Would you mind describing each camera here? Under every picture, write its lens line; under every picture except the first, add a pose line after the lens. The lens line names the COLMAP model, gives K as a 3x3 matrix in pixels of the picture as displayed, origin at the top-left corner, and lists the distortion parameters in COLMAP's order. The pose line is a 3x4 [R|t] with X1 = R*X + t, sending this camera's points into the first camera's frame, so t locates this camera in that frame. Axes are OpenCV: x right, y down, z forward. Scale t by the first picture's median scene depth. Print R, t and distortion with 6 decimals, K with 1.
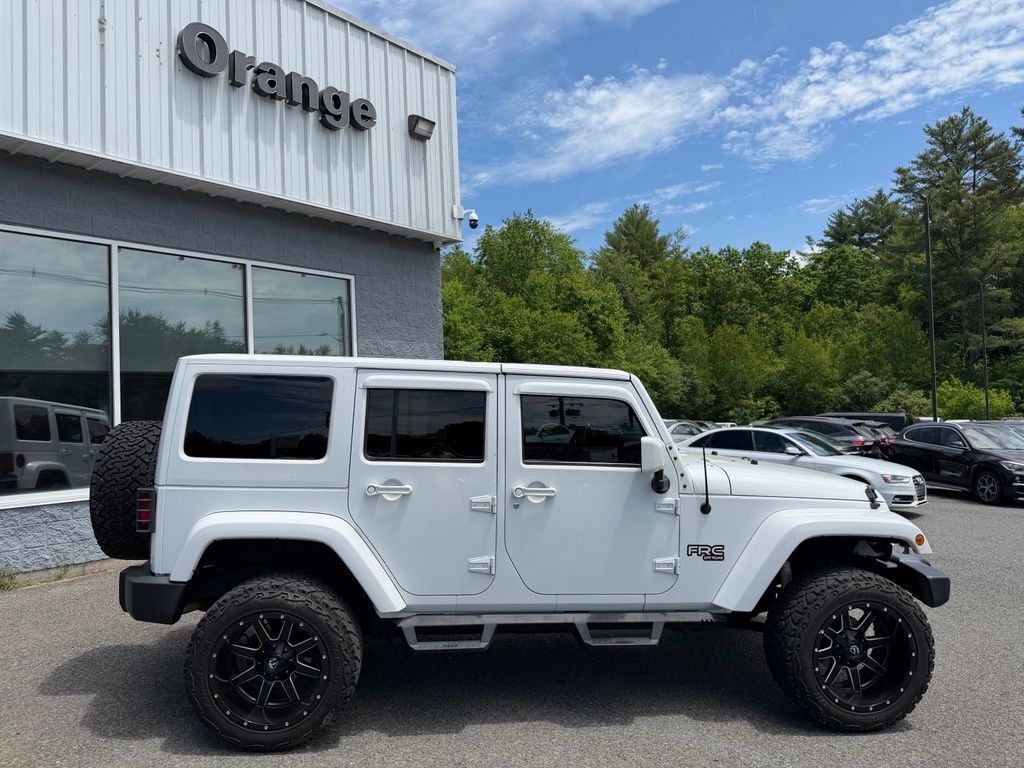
lens RADIAL K [[719.1, 0, 511.1], [0, 719.1, 385.3], [0, 0, 1]] dist [0.024282, -0.040228]
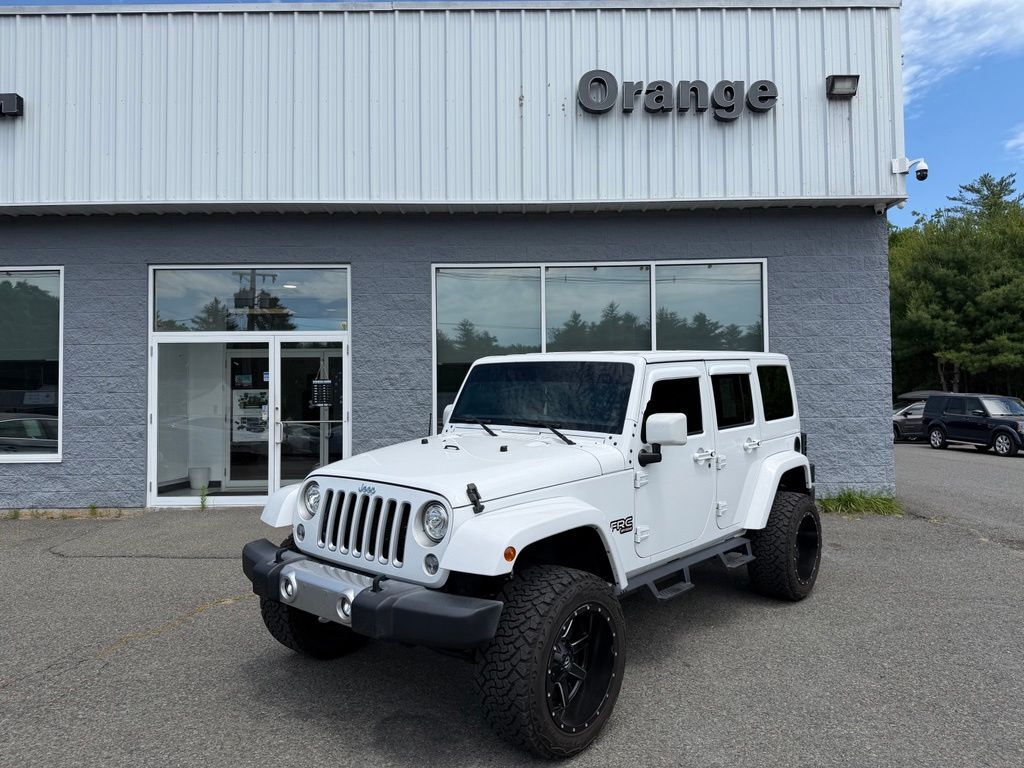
lens RADIAL K [[719.1, 0, 516.3], [0, 719.1, 383.5], [0, 0, 1]] dist [0.024282, -0.040228]
pose [[0.649495, -0.003669, -0.760357, 0.346263], [0.017171, 0.999804, 0.009844, 0.005063], [0.760172, -0.019450, 0.649430, 0.094938]]
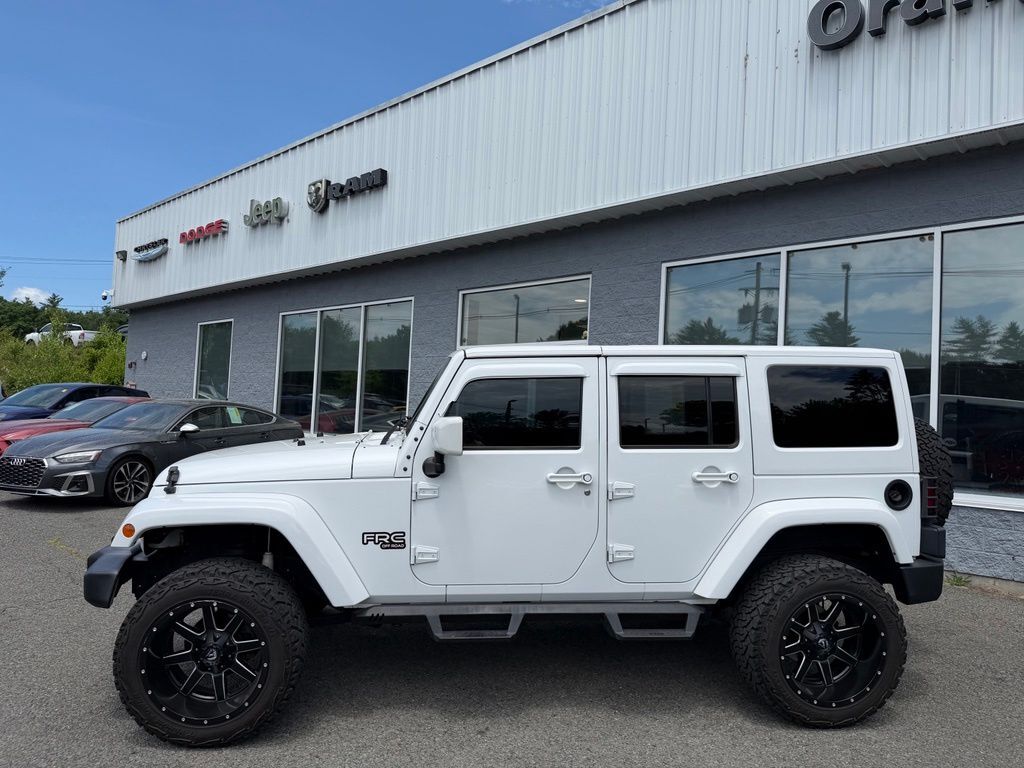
lens RADIAL K [[719.1, 0, 512.0], [0, 719.1, 393.0], [0, 0, 1]] dist [0.024282, -0.040228]
pose [[-0.053020, -0.007318, -0.998567, 0.450538], [-0.009638, 0.999930, -0.006816, 0.020659], [0.998547, 0.009263, -0.053087, 0.557614]]
